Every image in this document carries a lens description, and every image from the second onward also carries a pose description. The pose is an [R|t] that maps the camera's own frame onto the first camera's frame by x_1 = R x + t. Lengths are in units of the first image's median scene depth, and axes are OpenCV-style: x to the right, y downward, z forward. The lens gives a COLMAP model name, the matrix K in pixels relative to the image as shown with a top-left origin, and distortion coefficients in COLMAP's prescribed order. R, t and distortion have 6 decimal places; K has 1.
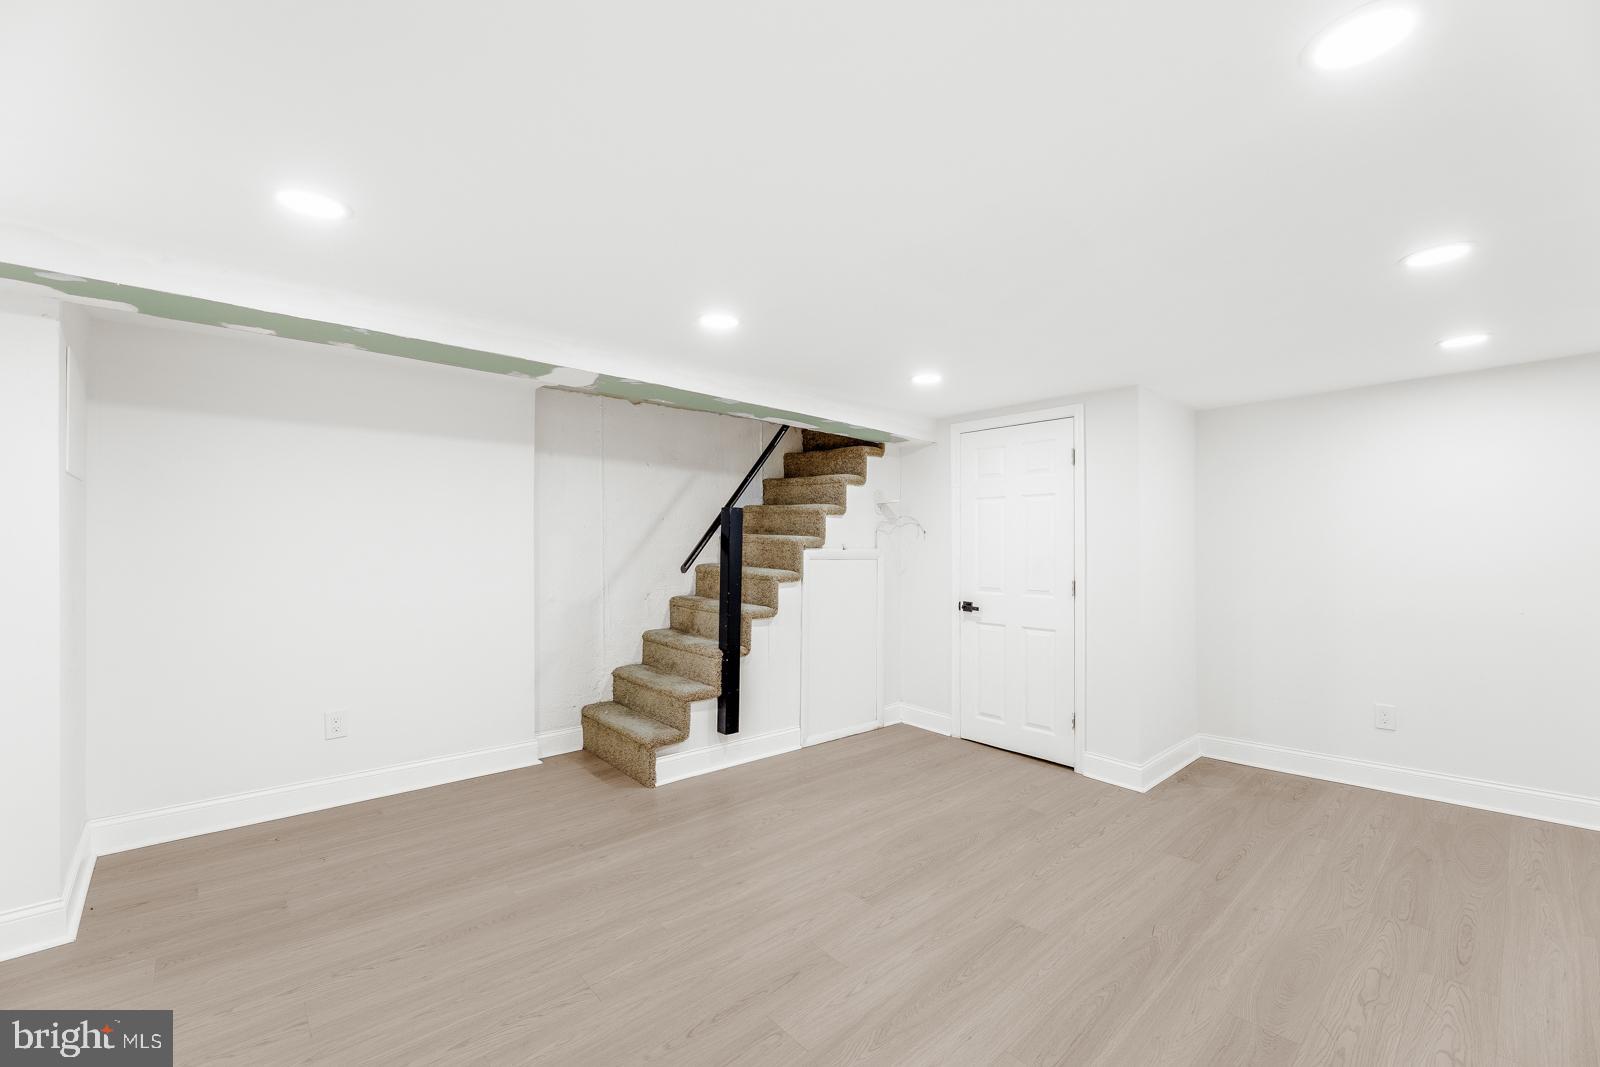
lens RADIAL K [[673.1, 0, 799.1], [0, 673.1, 553.2], [0, 0, 1]] dist [0.000392, -0.000006]
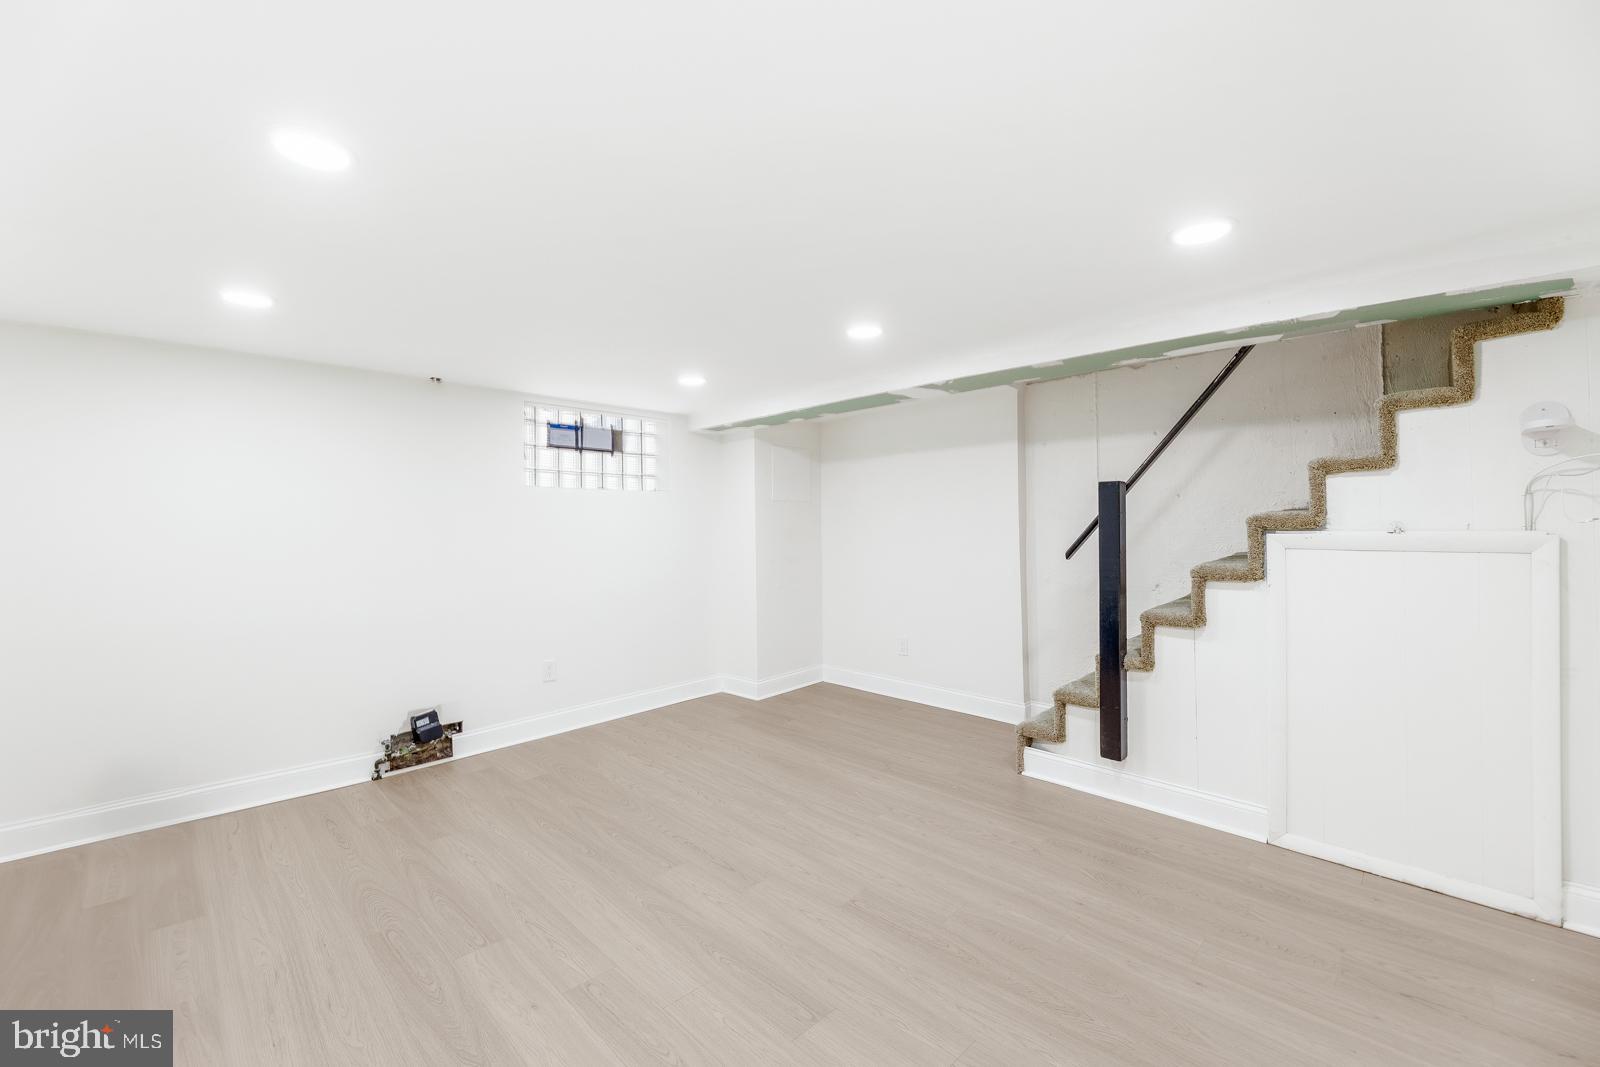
lens RADIAL K [[651.7, 0, 799.2], [0, 651.7, 525.6], [0, 0, 1]] dist [-0.001522, -0.000329]
pose [[0.038259, -0.012018, -0.999196, 0.675475], [-0.002503, 0.999923, -0.012122, -0.003468], [0.999265, 0.002965, 0.038226, 0.591782]]
